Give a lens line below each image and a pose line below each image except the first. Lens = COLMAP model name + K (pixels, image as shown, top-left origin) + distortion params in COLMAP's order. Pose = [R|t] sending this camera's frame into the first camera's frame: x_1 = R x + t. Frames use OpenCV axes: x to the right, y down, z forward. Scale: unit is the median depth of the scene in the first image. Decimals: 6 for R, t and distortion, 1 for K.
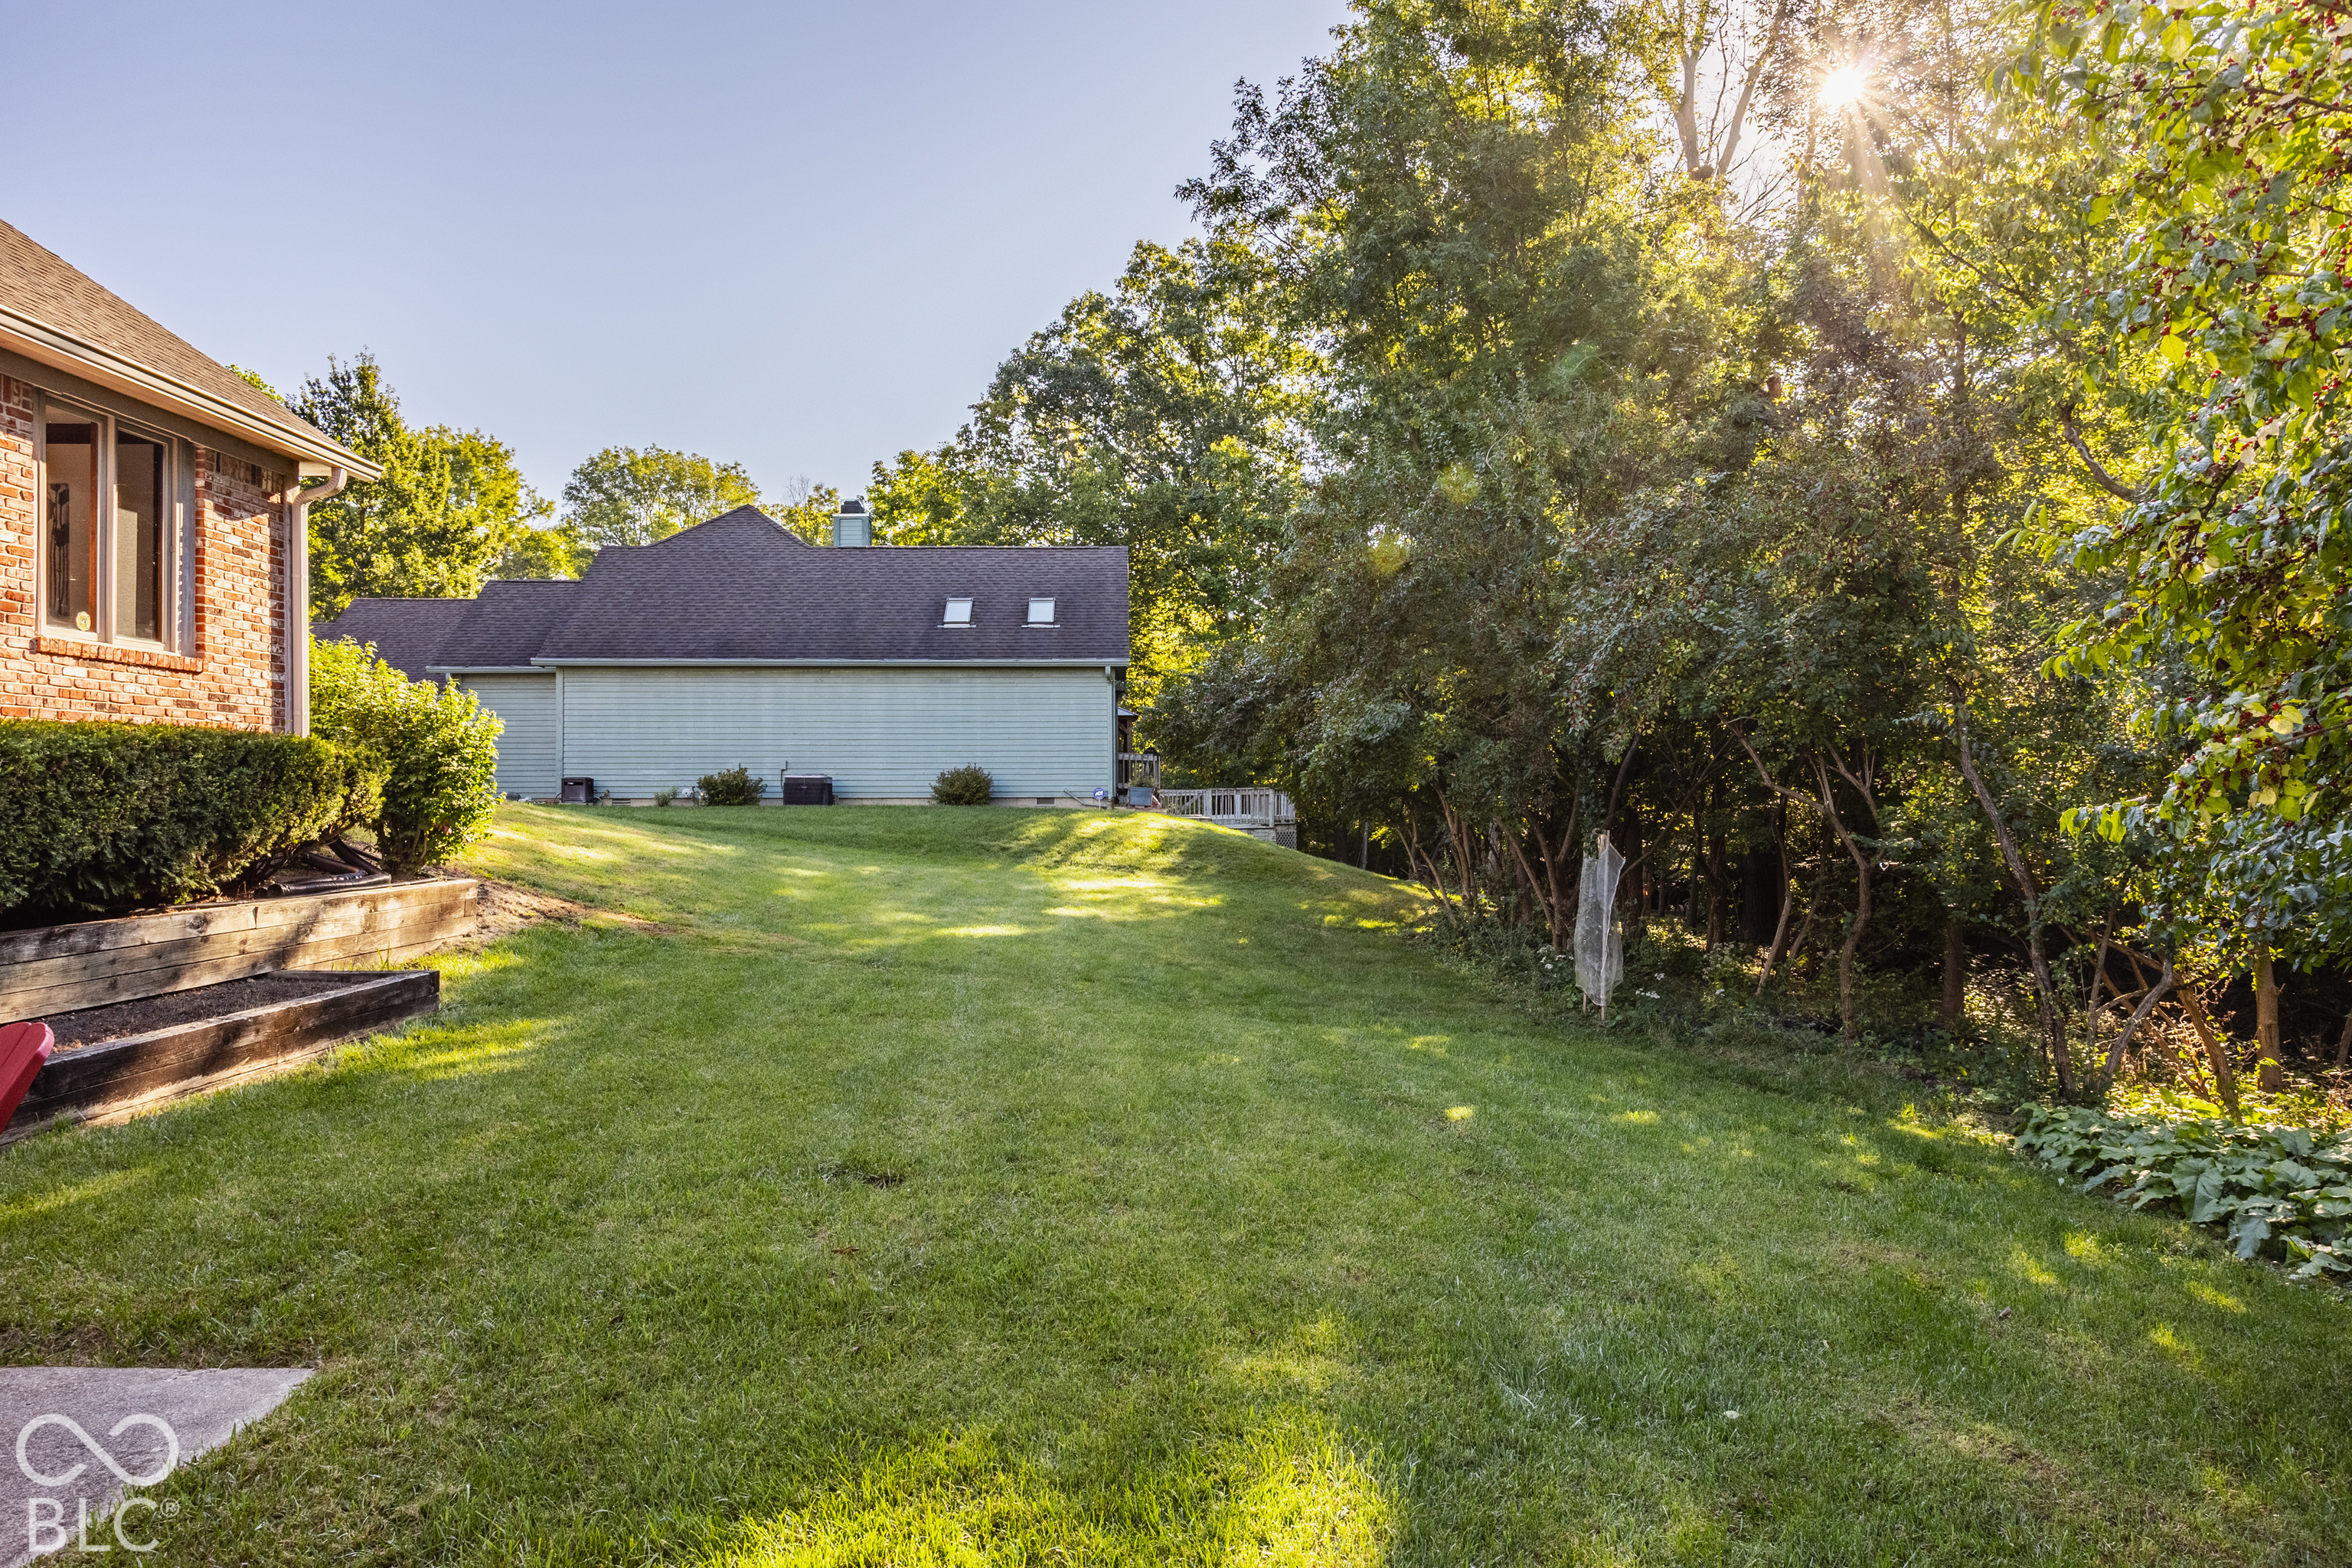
lens RADIAL K [[1542.8, 0, 1176.0], [0, 1542.8, 784.0], [0, 0, 1]] dist [-0.008776, -0.000596]
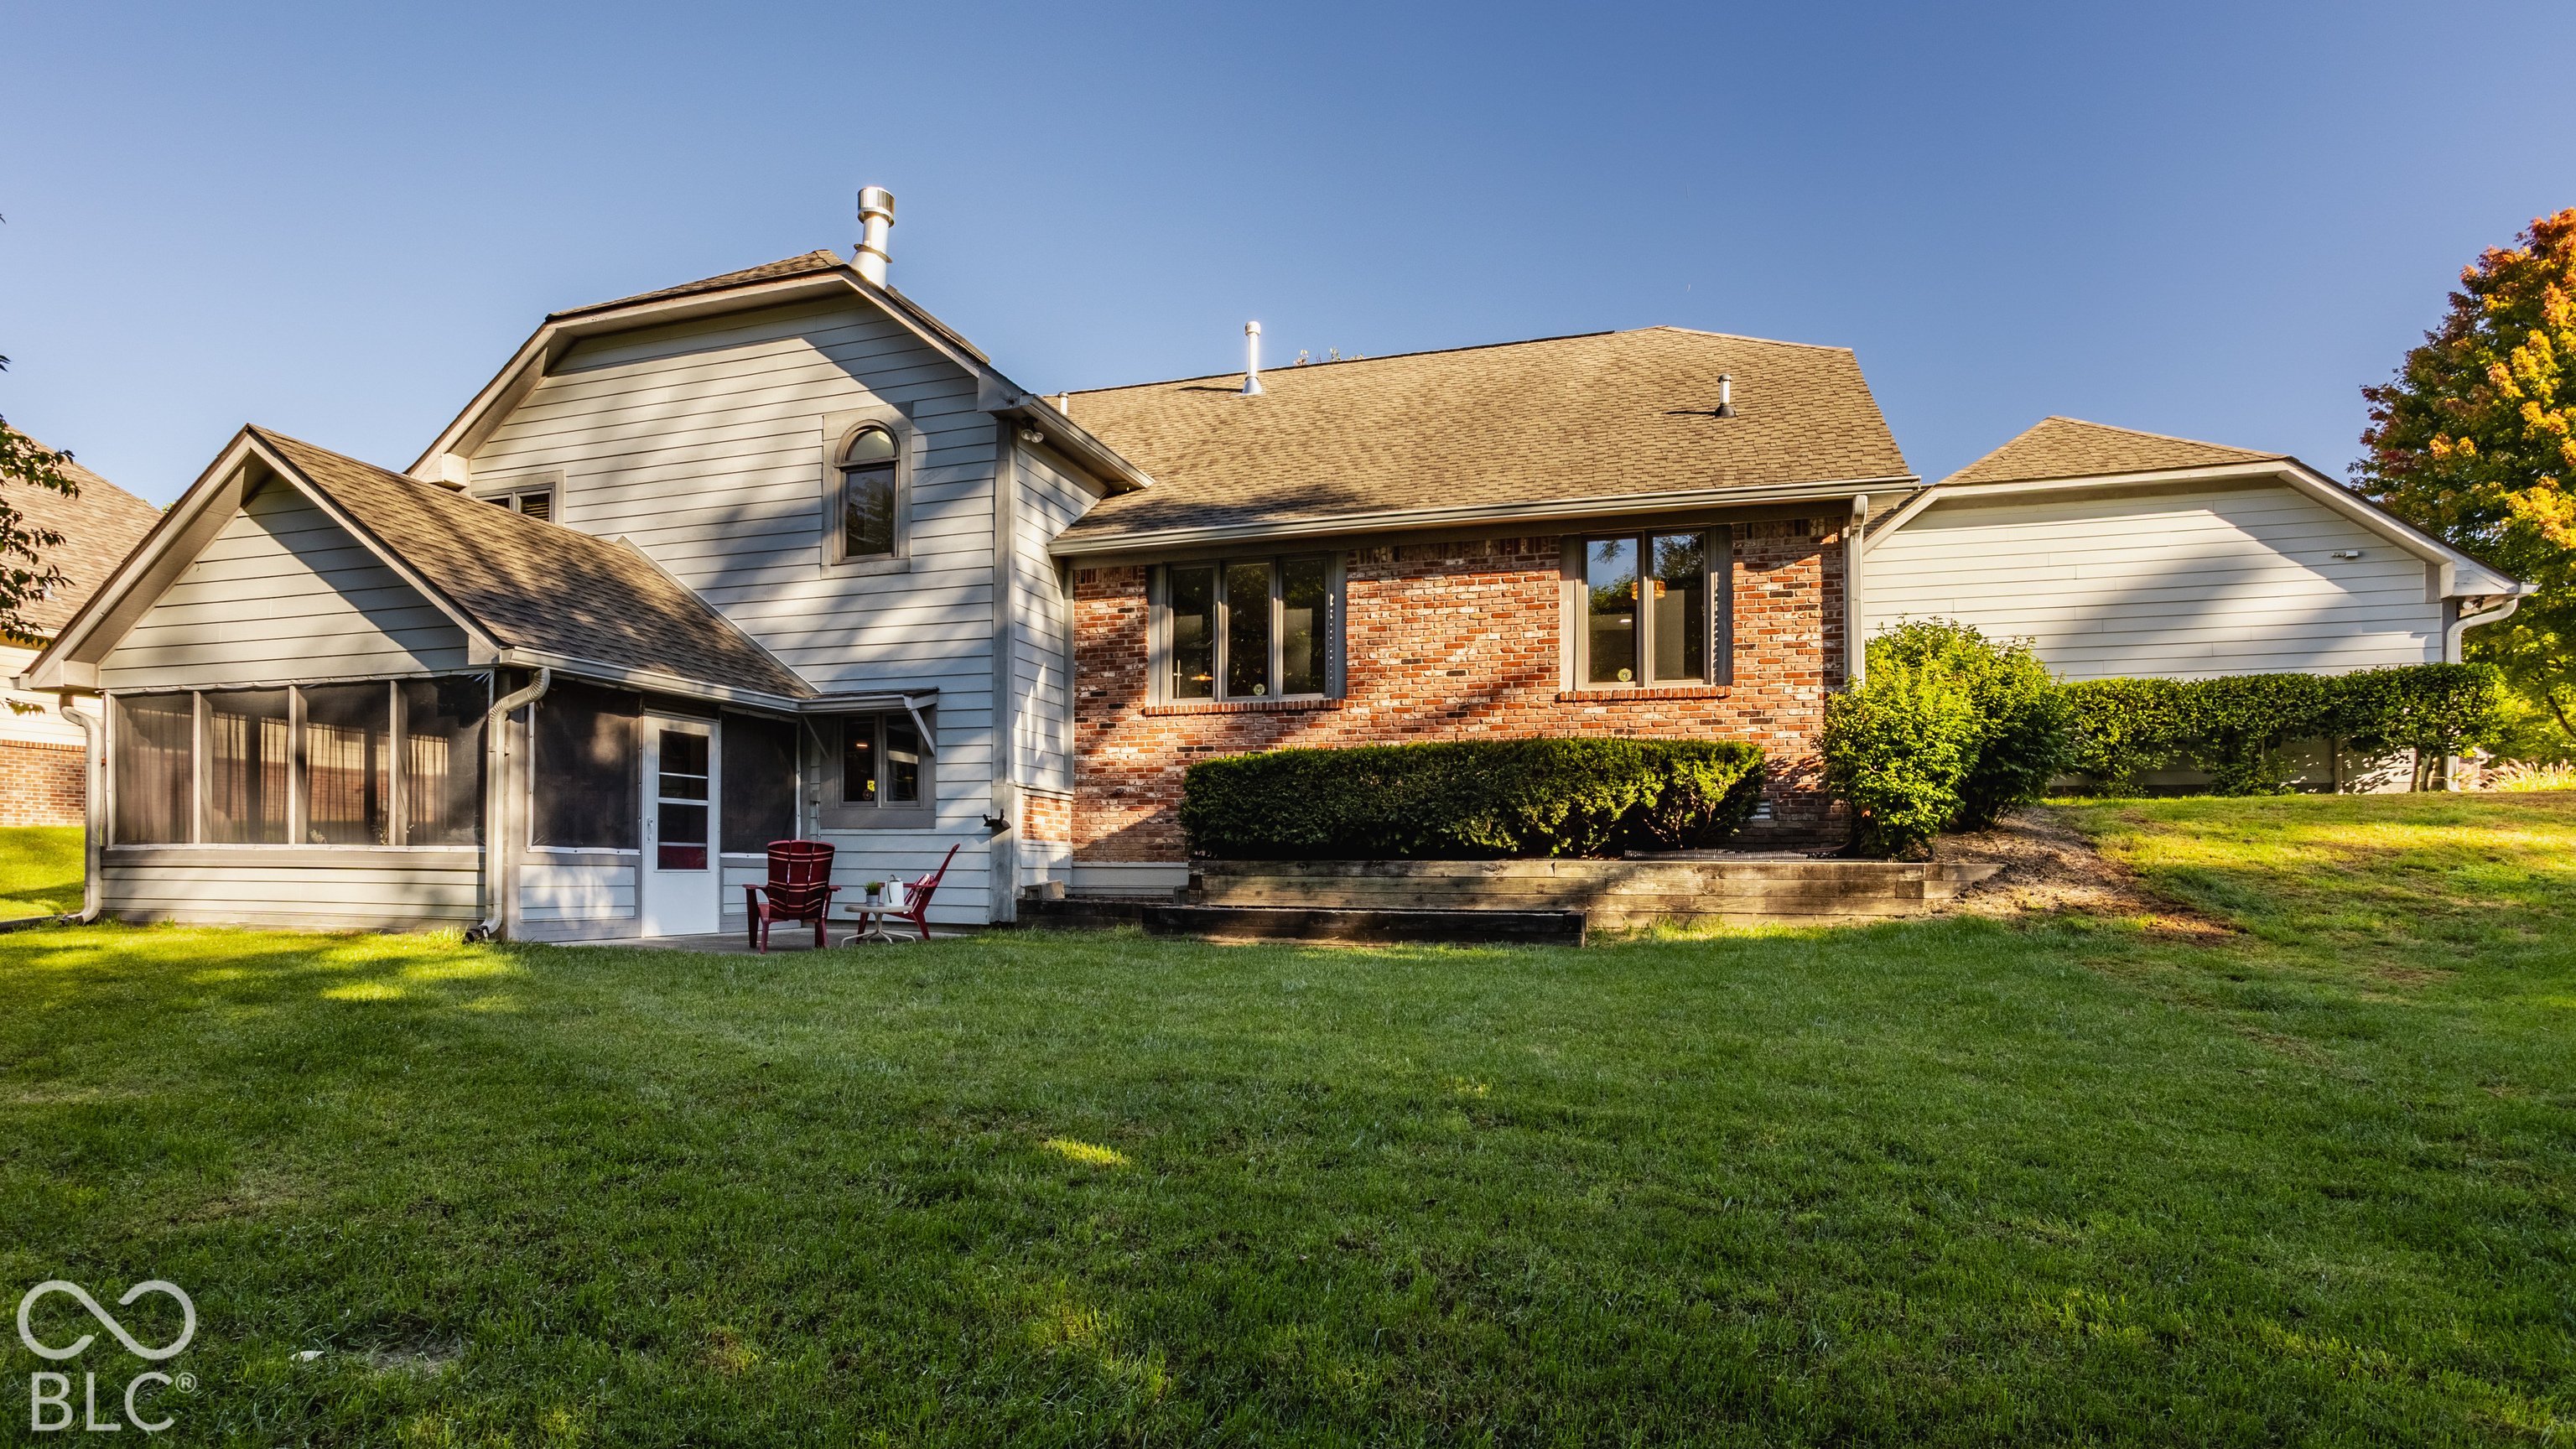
lens RADIAL K [[1277.1, 0, 1290.6], [0, 1277.1, 864.0], [0, 0, 1]] dist [-0.001738, 0.001022]
pose [[-0.304562, -0.002152, -0.952490, 0.523084], [0.000061, 0.999997, -0.002279, 0.073652], [0.952493, -0.000752, -0.304561, 0.987000]]
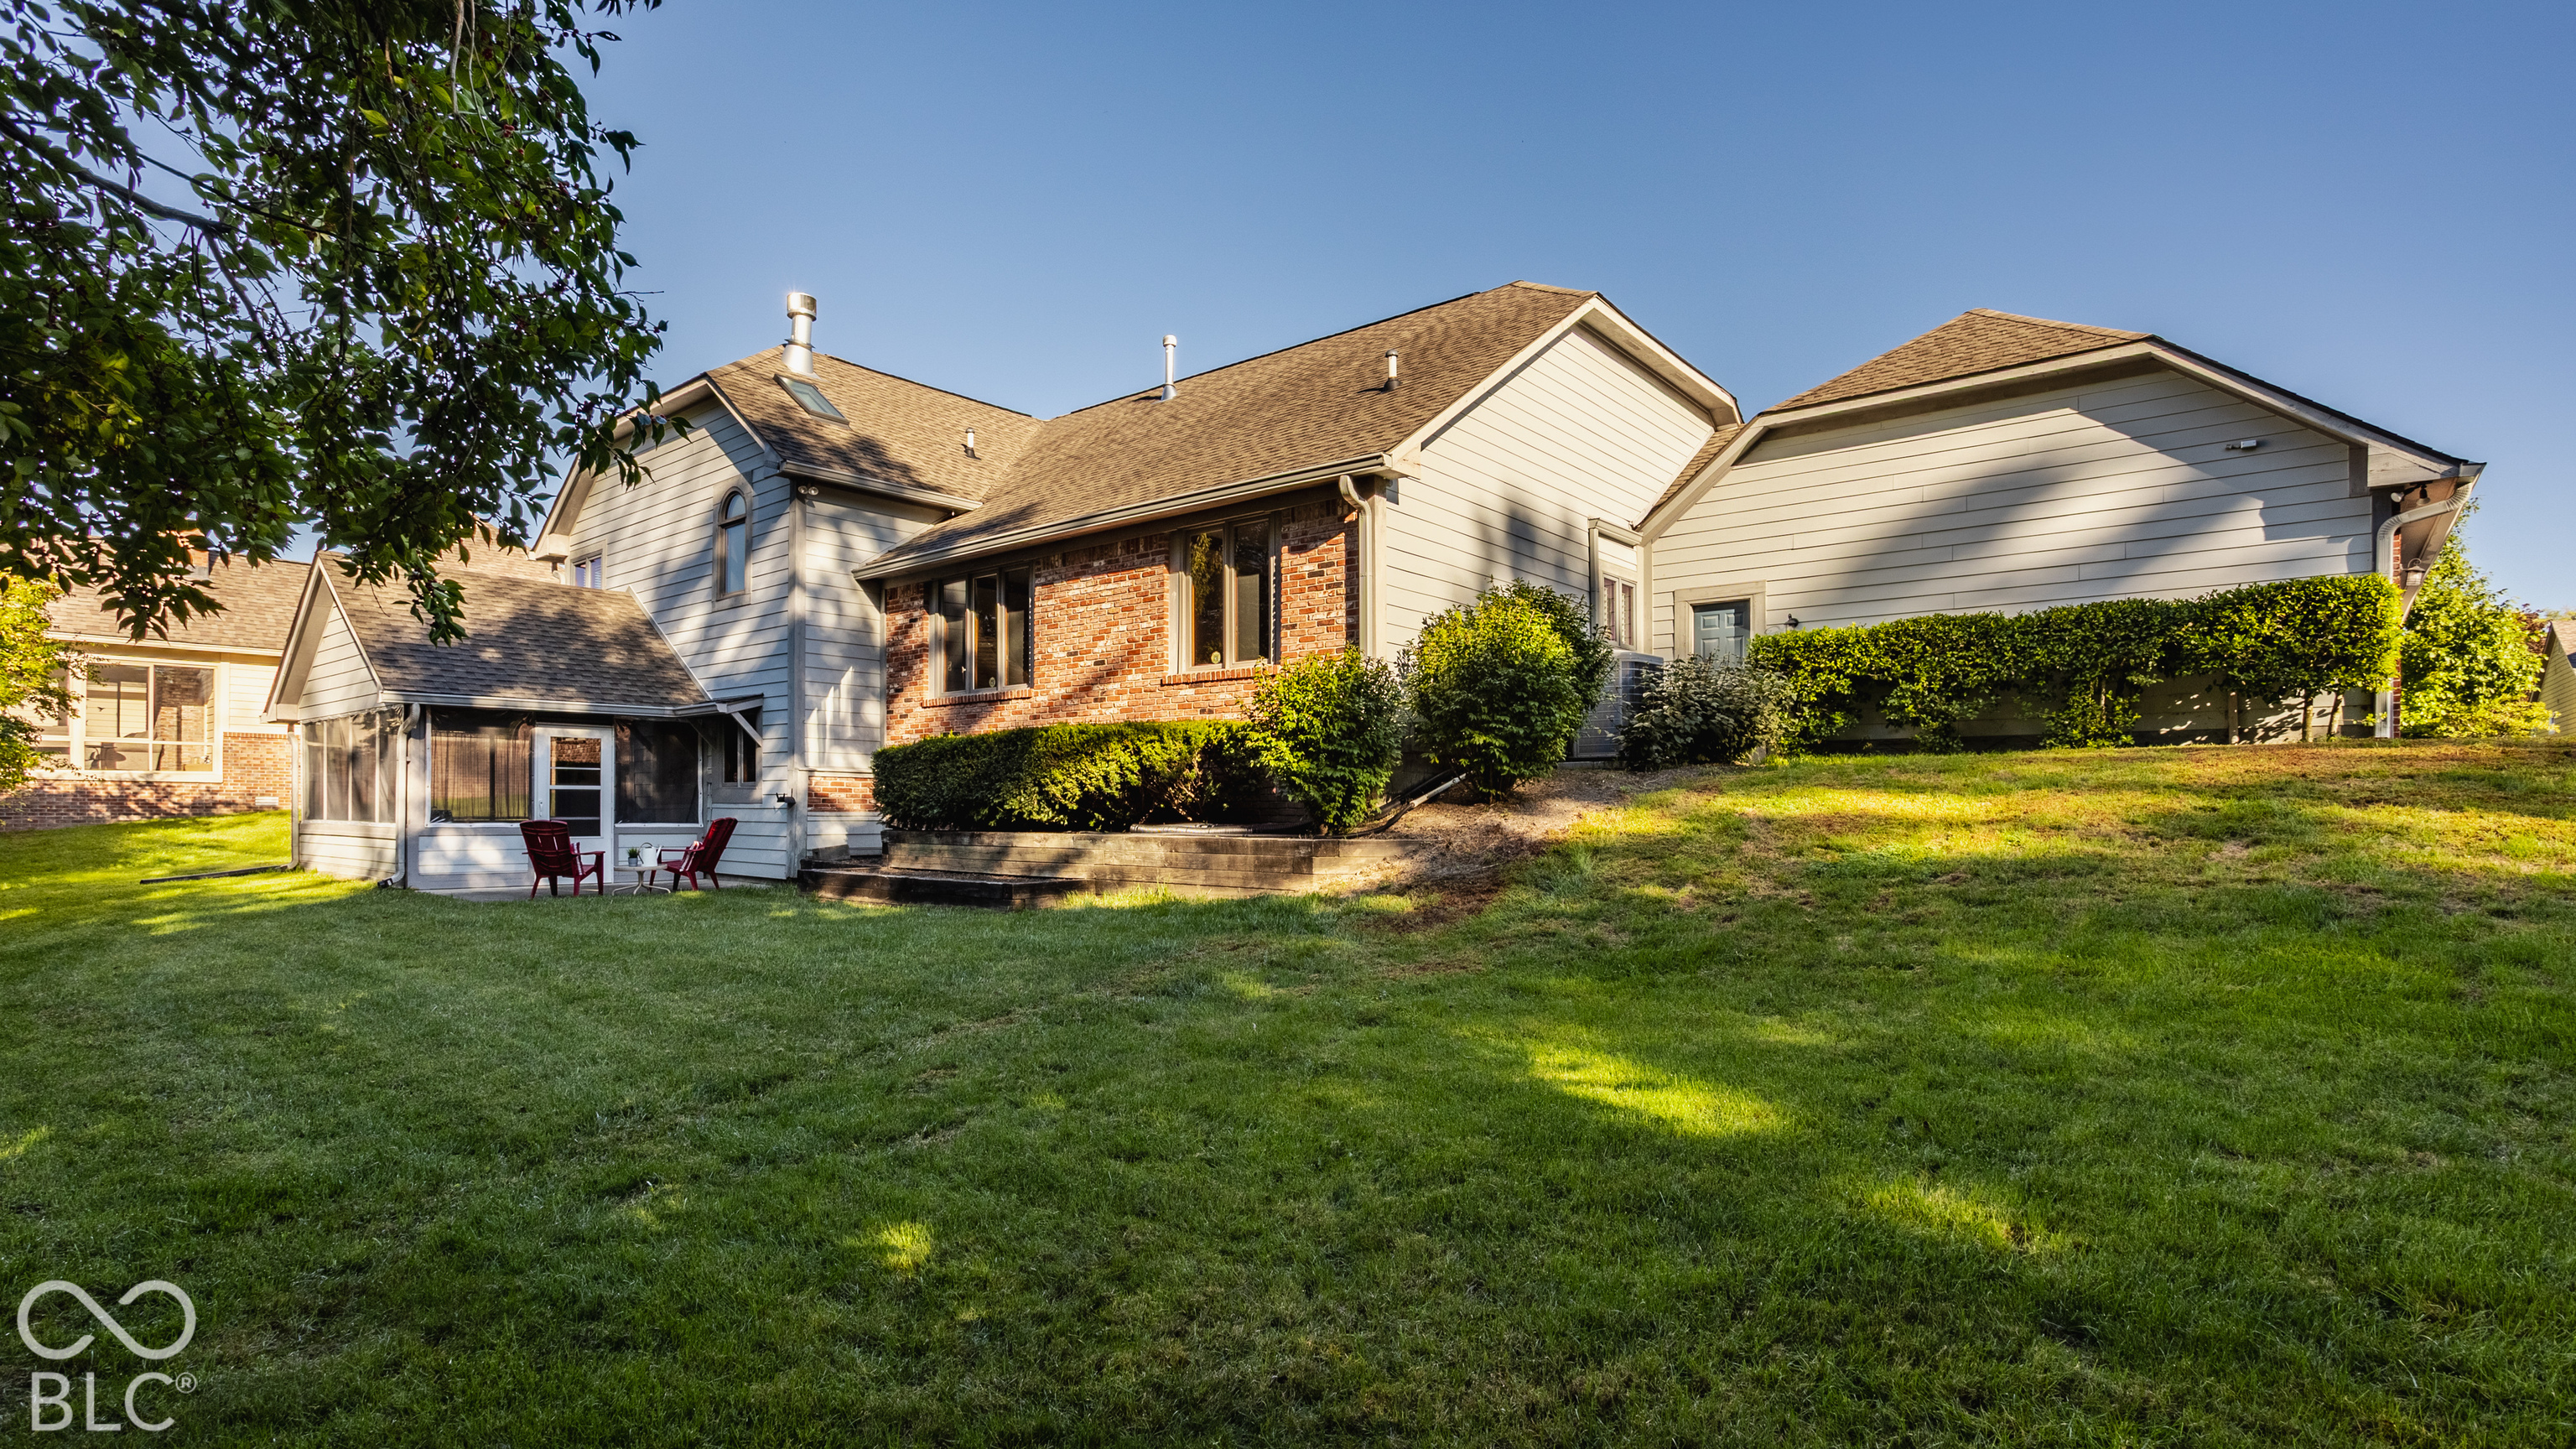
lens RADIAL K [[1202.3, 0, 1228.0], [0, 1202.3, 827.5], [0, 0, 1]] dist [-0.003378, -0.000744]
pose [[-0.641992, 0.013768, -0.766588, 0.223400], [0.005770, 0.999897, 0.013126, 0.049985], [0.766690, 0.004004, -0.642005, 1.675896]]
